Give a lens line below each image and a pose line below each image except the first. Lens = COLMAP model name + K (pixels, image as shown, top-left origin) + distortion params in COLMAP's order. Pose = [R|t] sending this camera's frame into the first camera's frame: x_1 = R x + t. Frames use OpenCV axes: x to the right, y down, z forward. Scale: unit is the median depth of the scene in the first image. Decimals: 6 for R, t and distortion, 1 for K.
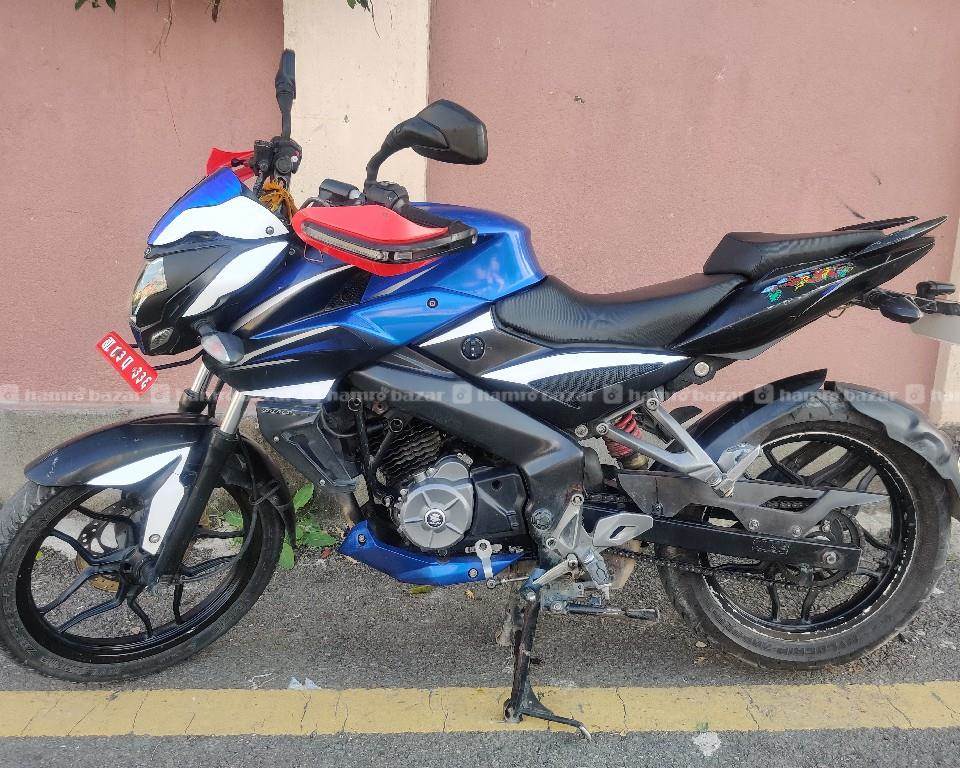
lens RADIAL K [[844.4, 0, 480.0], [0, 844.4, 384.0], [0, 0, 1]] dist [0.043972, -0.013241]
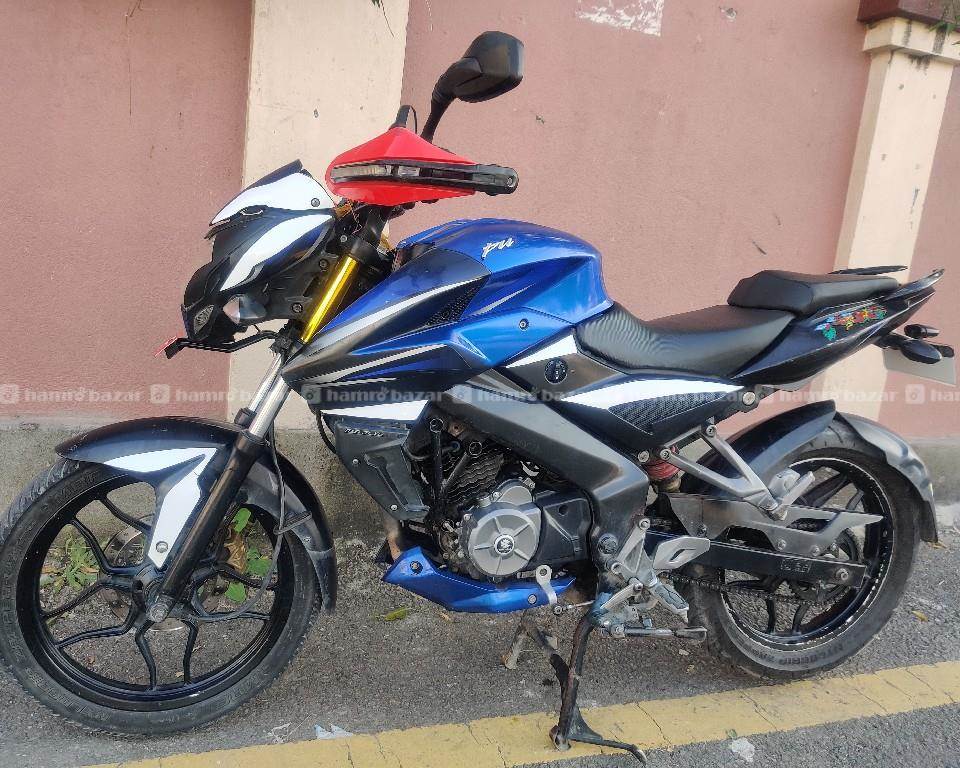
lens RADIAL K [[844.4, 0, 480.0], [0, 844.4, 384.0], [0, 0, 1]] dist [0.043972, -0.013241]
pose [[0.965522, 0.032148, 0.258330, -0.334735], [-0.030602, 0.999482, -0.010005, -0.014372], [-0.258517, 0.001755, 0.966005, 0.069247]]
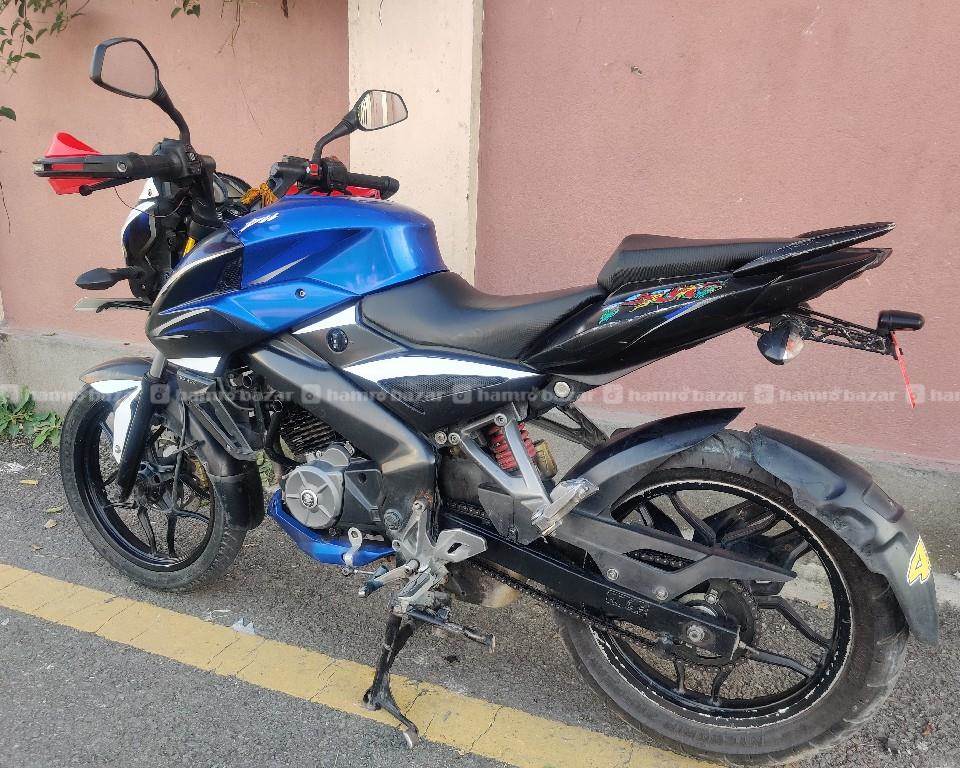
lens RADIAL K [[844.4, 0, 480.0], [0, 844.4, 384.0], [0, 0, 1]] dist [0.043972, -0.013241]
pose [[0.873032, 0.122791, -0.471950, 0.606668], [-0.098761, 0.992245, 0.075467, -0.081739], [0.477557, -0.019274, 0.878389, 0.180511]]
